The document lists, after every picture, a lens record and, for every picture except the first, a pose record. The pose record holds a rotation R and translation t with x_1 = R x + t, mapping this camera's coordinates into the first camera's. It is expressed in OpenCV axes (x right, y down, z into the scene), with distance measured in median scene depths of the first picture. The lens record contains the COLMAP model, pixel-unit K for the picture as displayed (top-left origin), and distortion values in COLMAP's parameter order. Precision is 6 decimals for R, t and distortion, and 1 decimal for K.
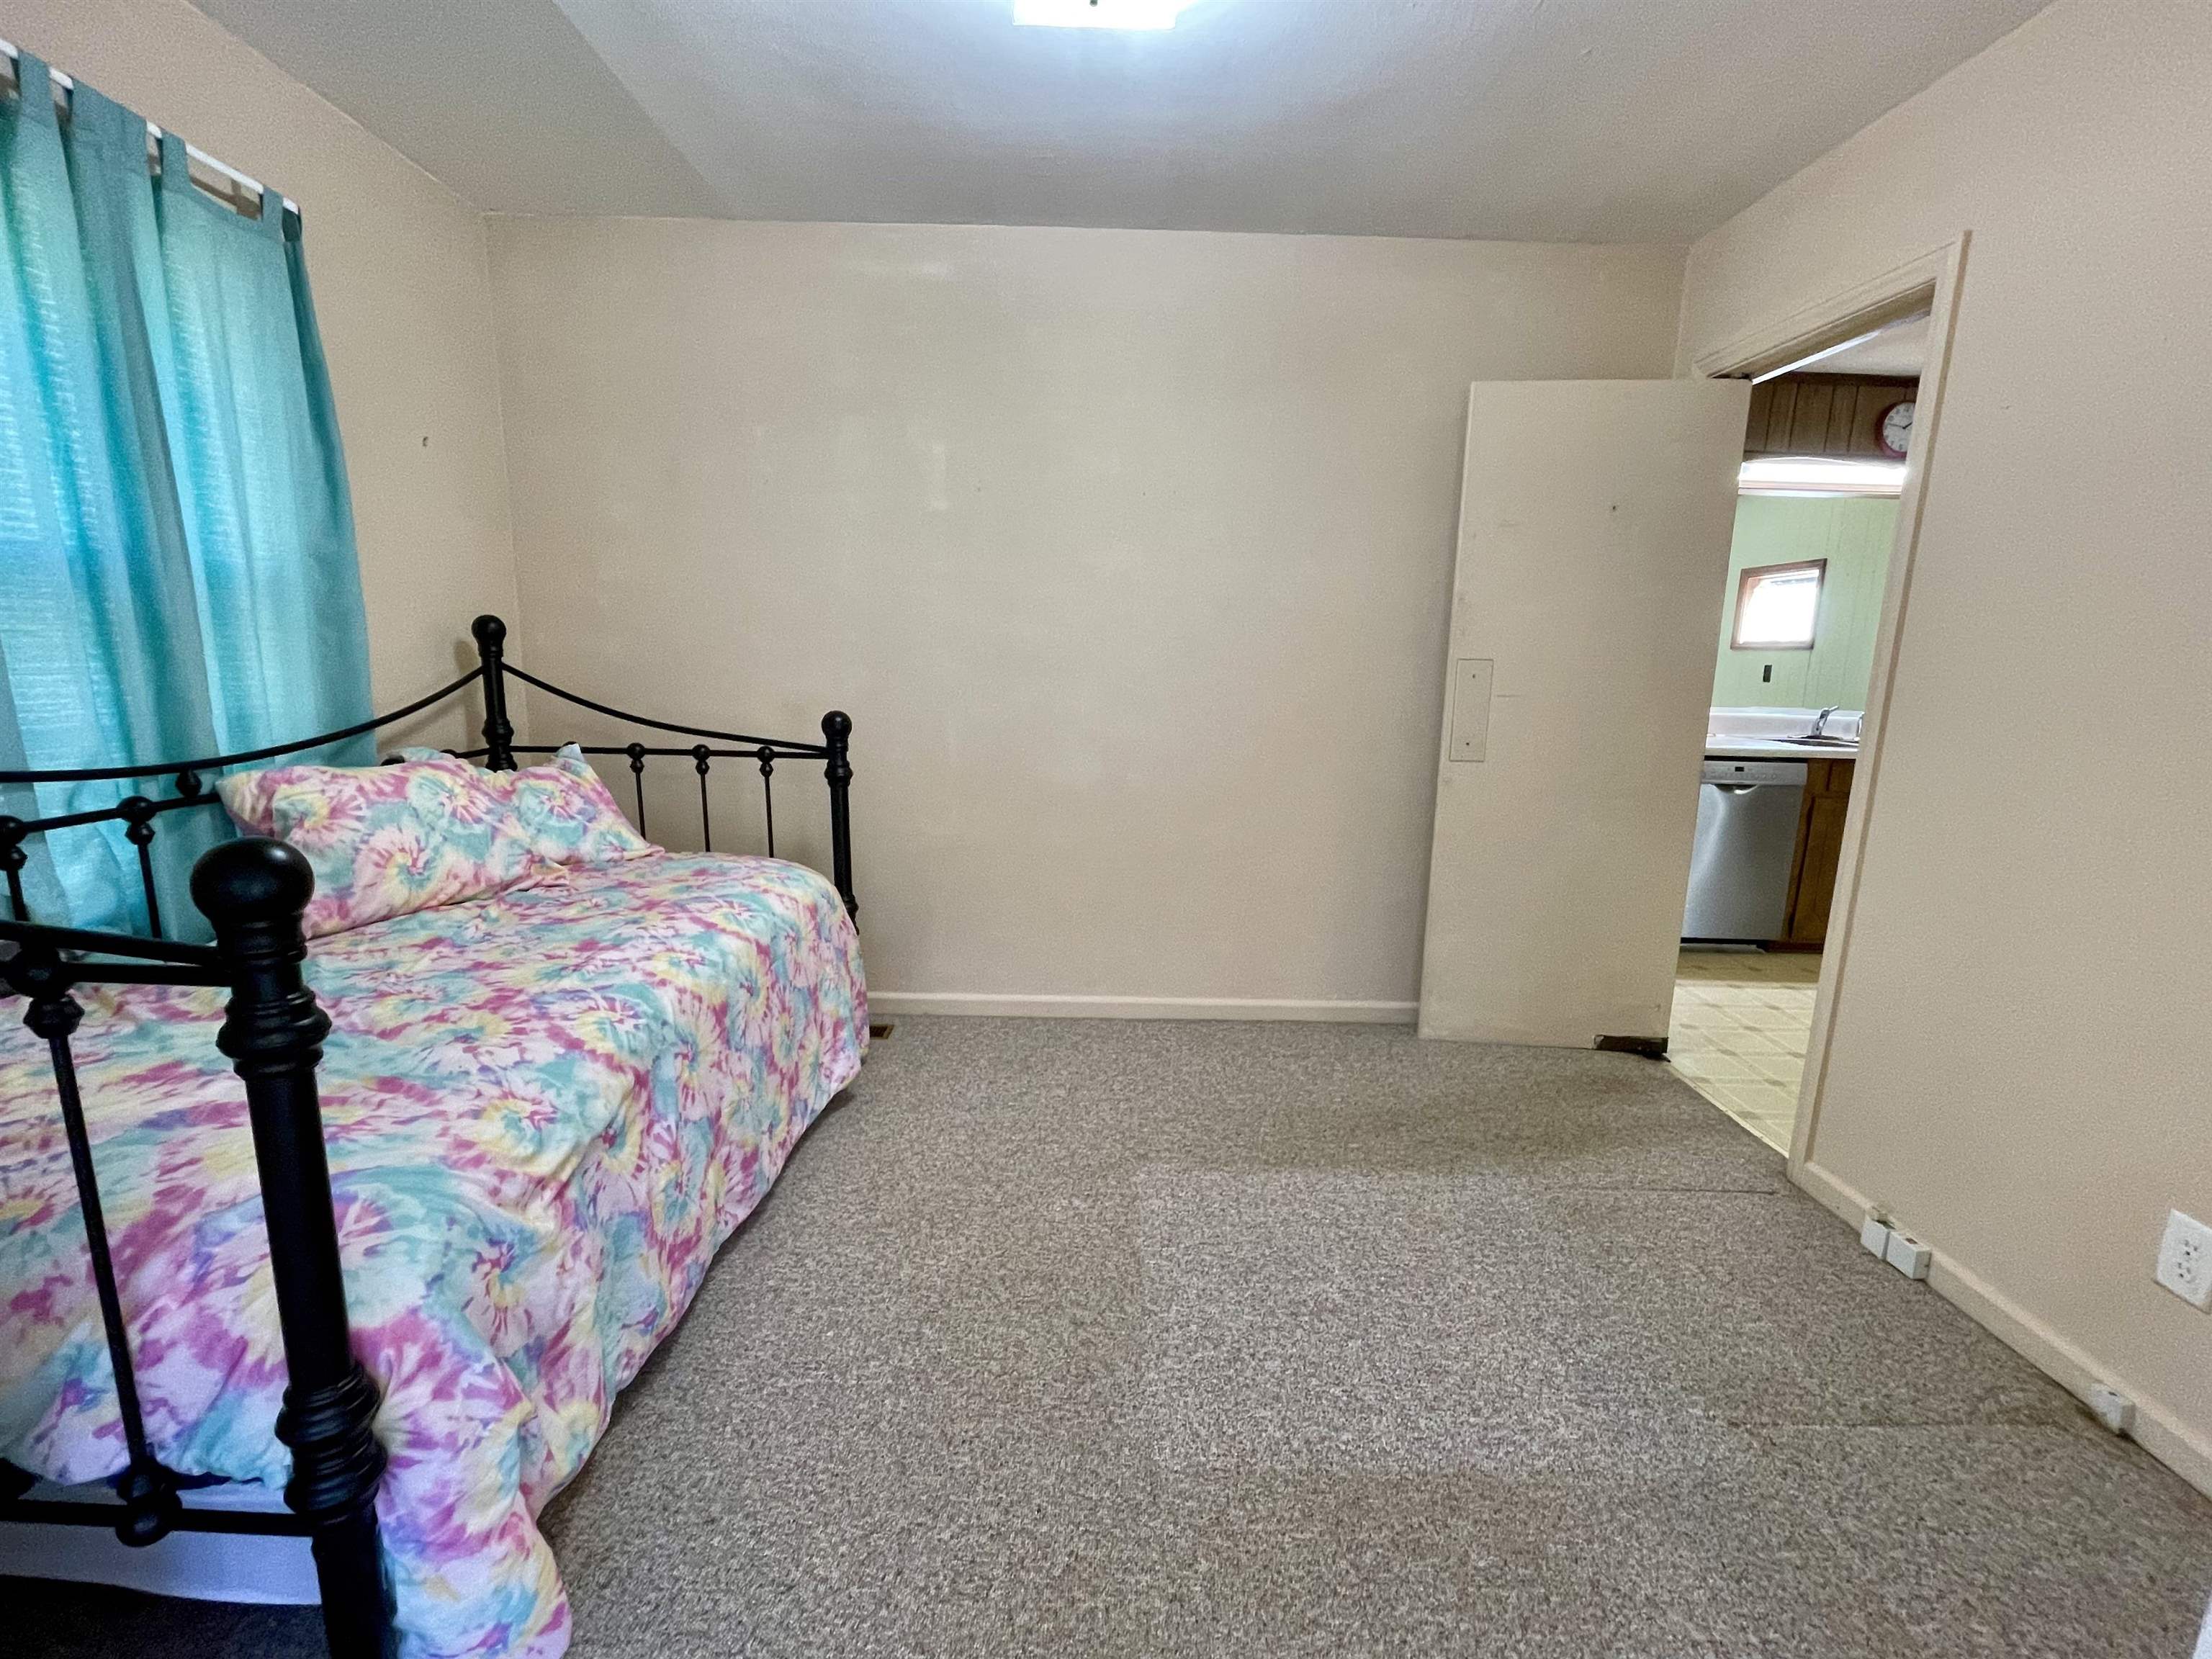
lens RADIAL K [[969.1, 0, 1104.6], [0, 969.1, 842.5], [0, 0, 1]] dist [-0.004498, 0.003511]
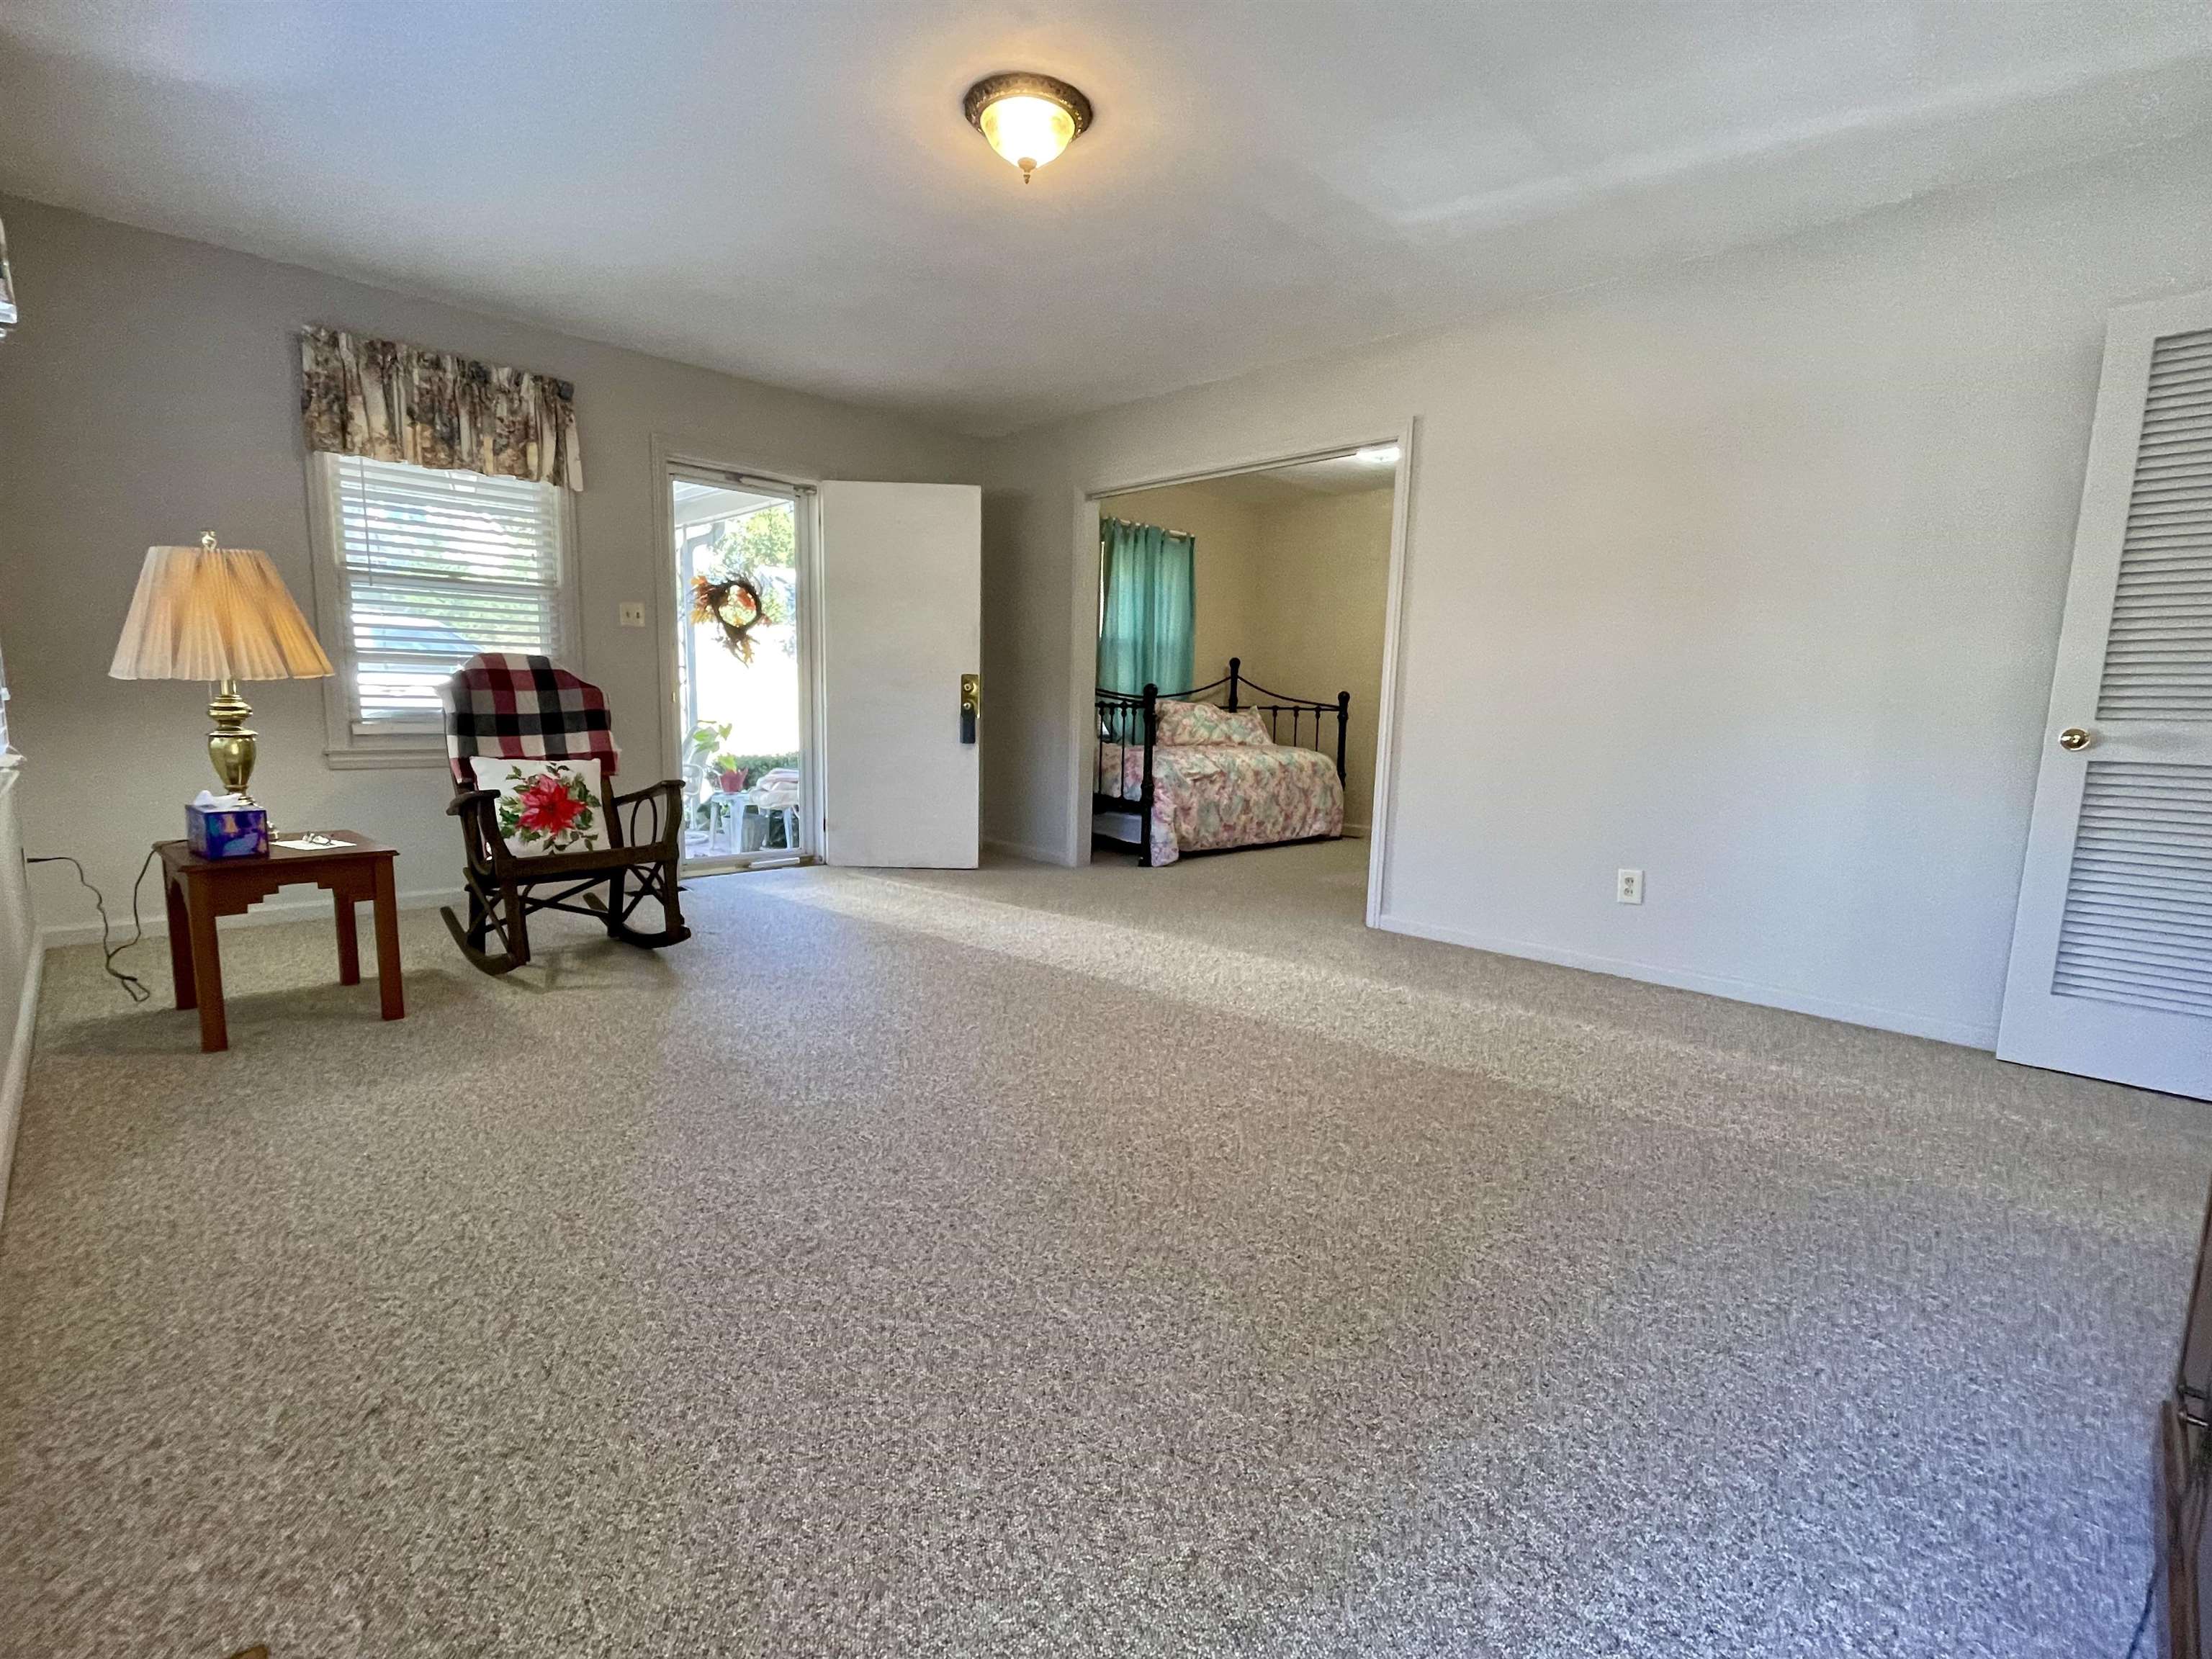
lens RADIAL K [[969.1, 0, 1114.9], [0, 969.1, 832.9], [0, 0, 1]] dist [-0.004498, 0.003511]
pose [[0.699899, 0.090105, -0.708535, 1.392637], [-0.143205, 0.989570, -0.015614, 0.436487], [0.699738, 0.112394, 0.705503, -1.390300]]
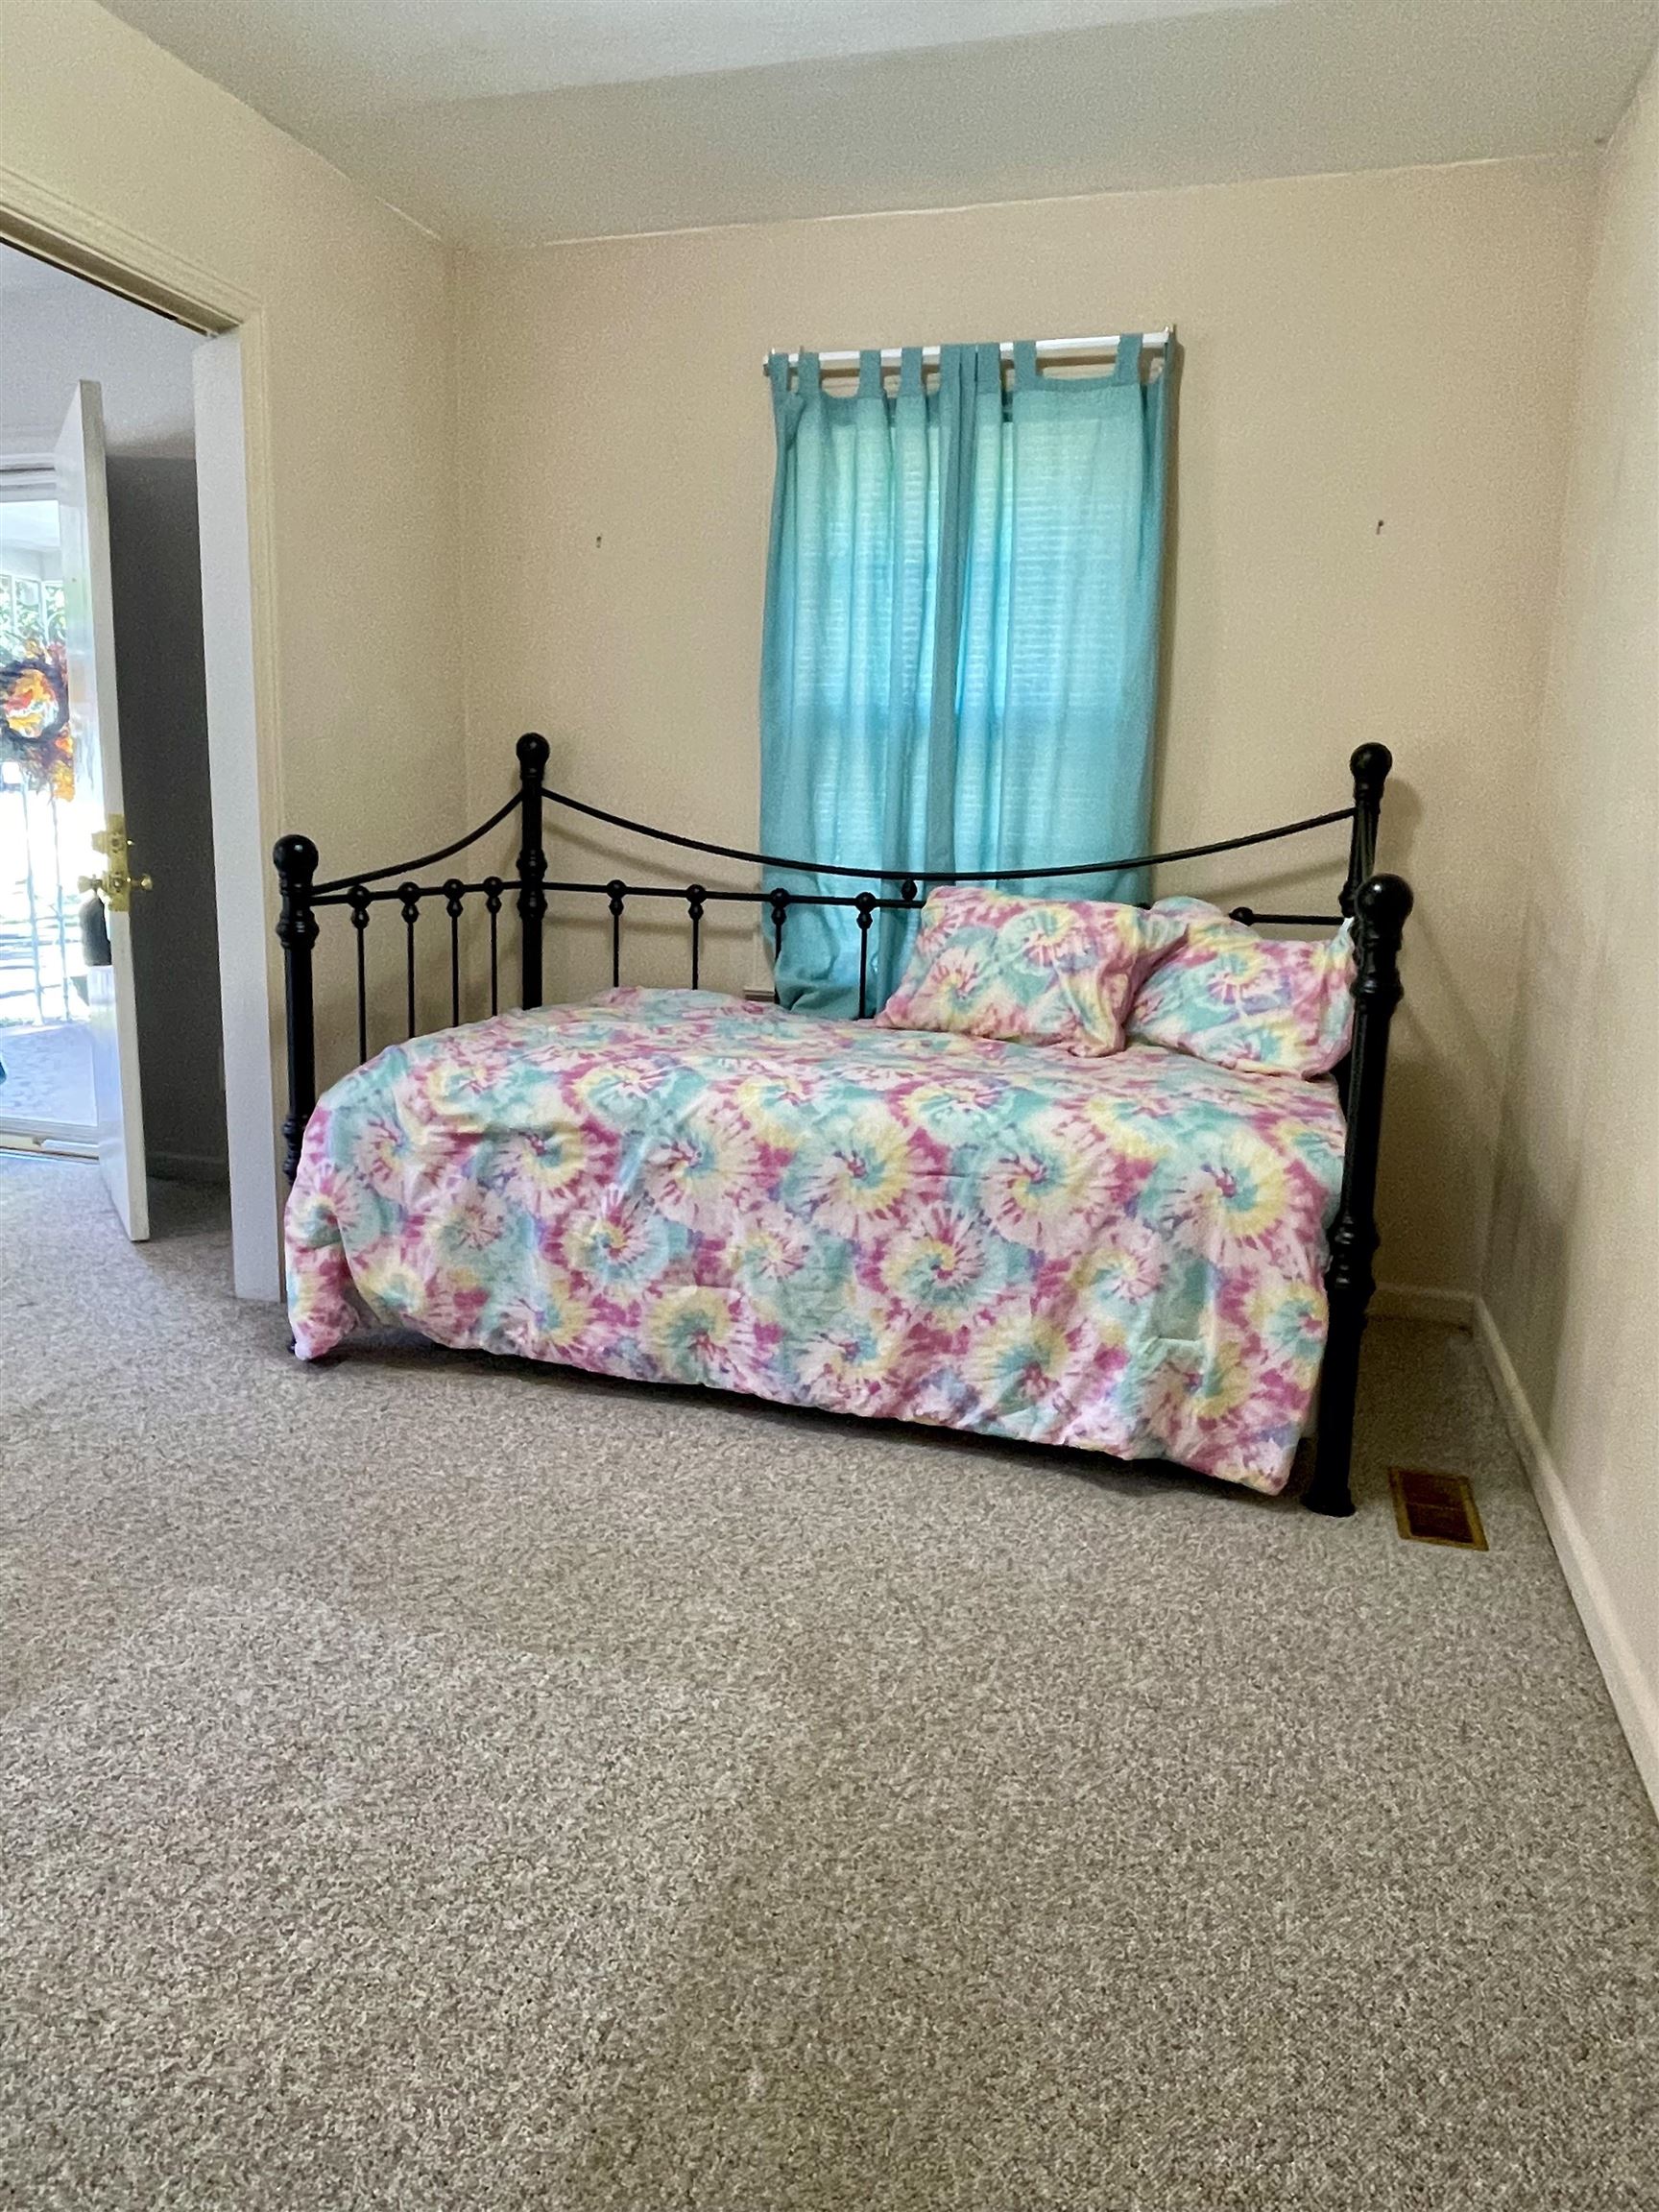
lens RADIAL K [[1482.3, 0, 770.6], [0, 1482.3, 1086.6], [0, 0, 1]] dist [0.002096, -0.007181]
pose [[-0.295226, 0.145454, -0.944291, 0.806937], [-0.213938, 0.953184, 0.213710, -0.162544], [0.931167, 0.265112, -0.250287, 1.193533]]
